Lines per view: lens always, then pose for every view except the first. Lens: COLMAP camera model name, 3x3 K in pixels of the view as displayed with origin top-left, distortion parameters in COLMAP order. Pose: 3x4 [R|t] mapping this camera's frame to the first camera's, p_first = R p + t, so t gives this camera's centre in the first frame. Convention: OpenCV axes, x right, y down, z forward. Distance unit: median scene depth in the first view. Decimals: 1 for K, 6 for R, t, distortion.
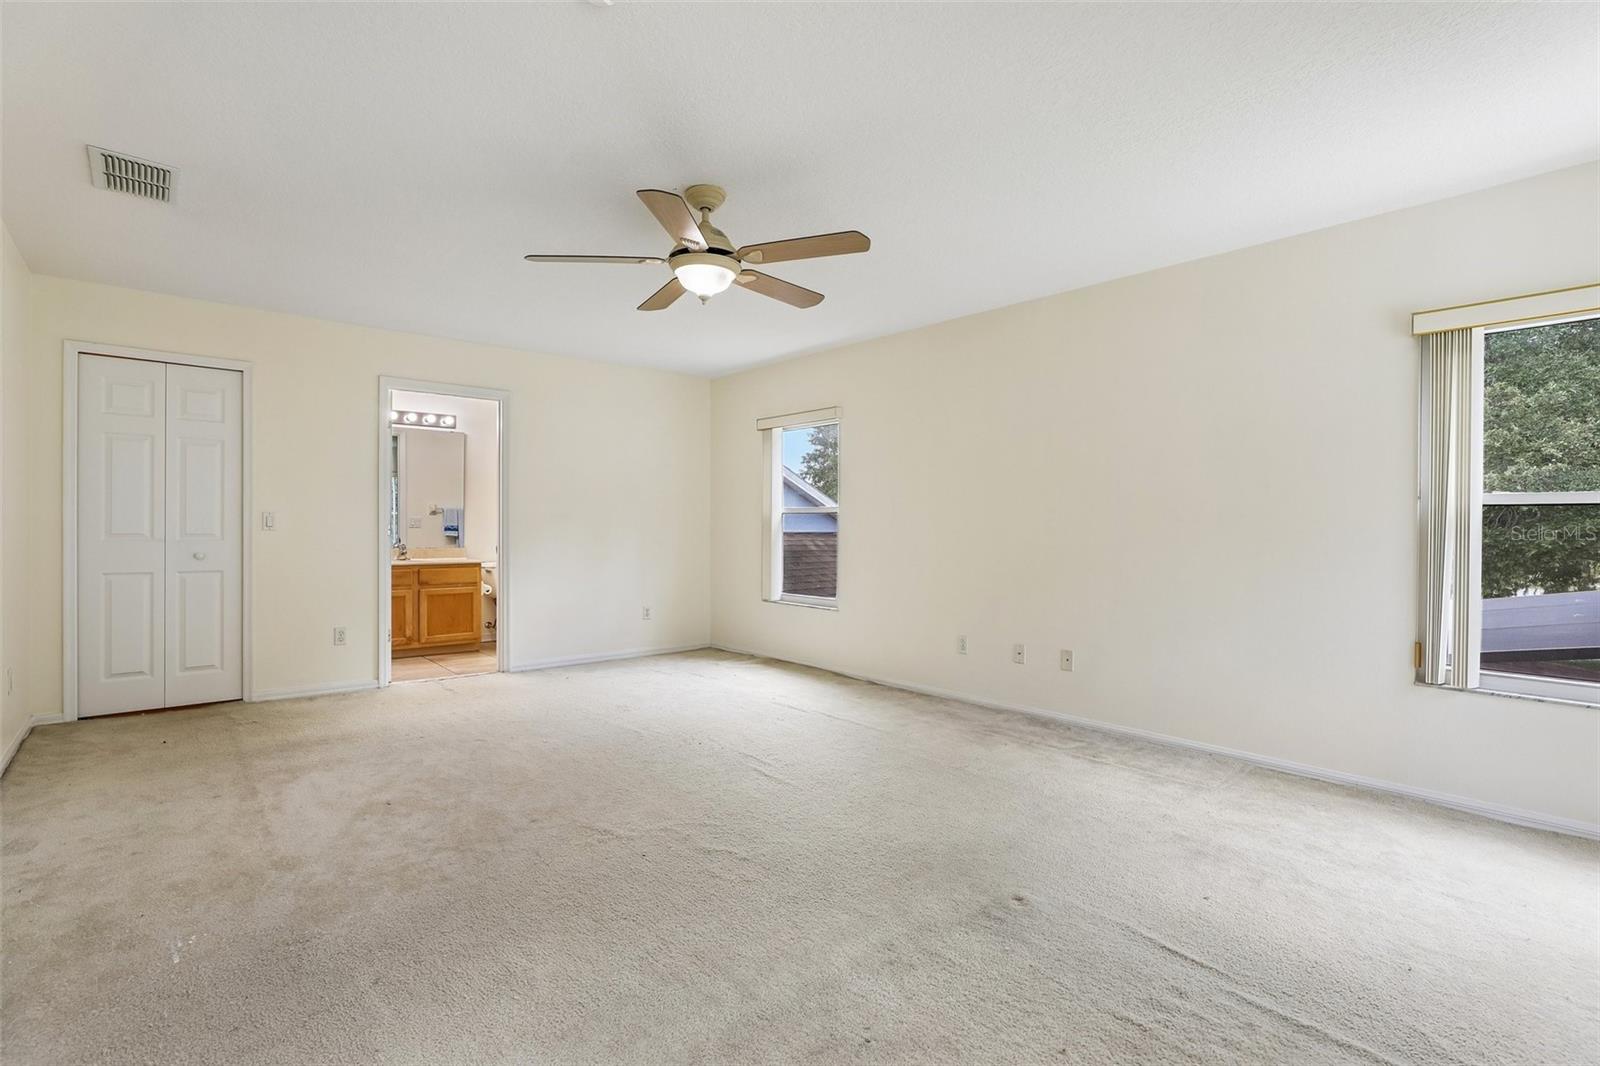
lens RADIAL K [[733.6, 0, 799.0], [0, 733.6, 532.6], [0, 0, 1]] dist [-0.017180, 0.005496]
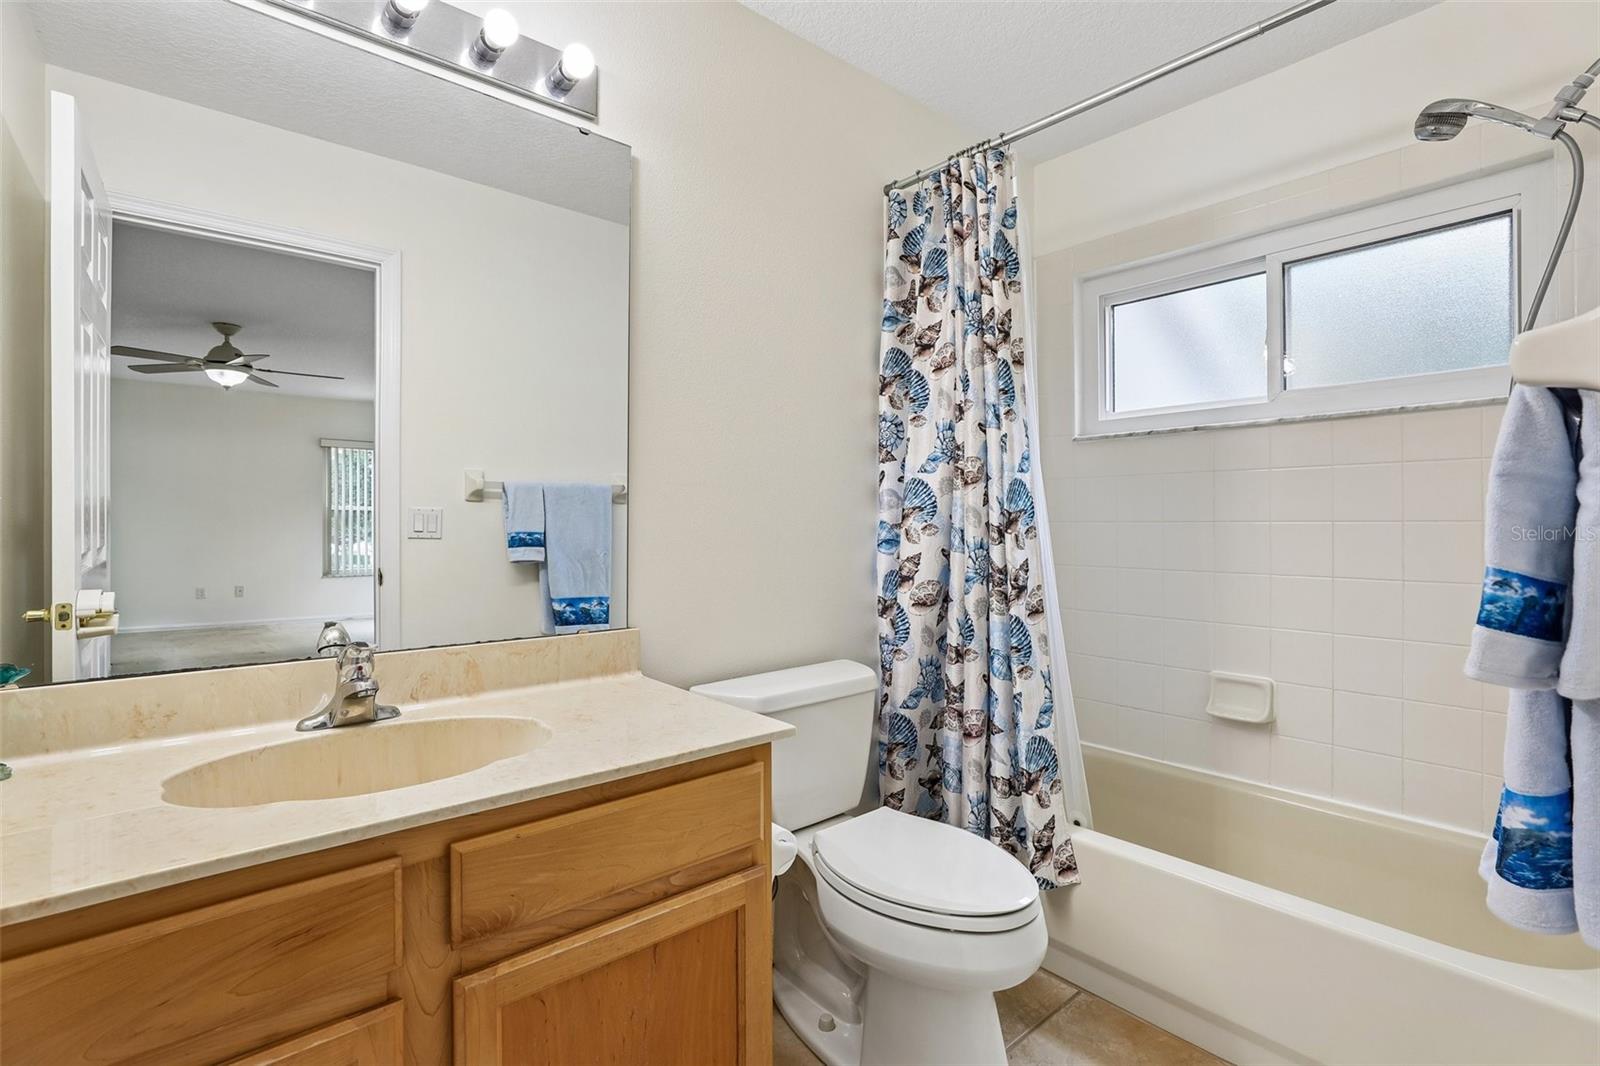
lens RADIAL K [[733.6, 0, 800.8], [0, 733.6, 528.0], [0, 0, 1]] dist [-0.017180, 0.005496]
pose [[0.999922, -0.002361, -0.012273, -0.338780], [0.002314, 0.999990, -0.003899, -0.009614], [0.012282, 0.003871, 0.999917, 0.646575]]
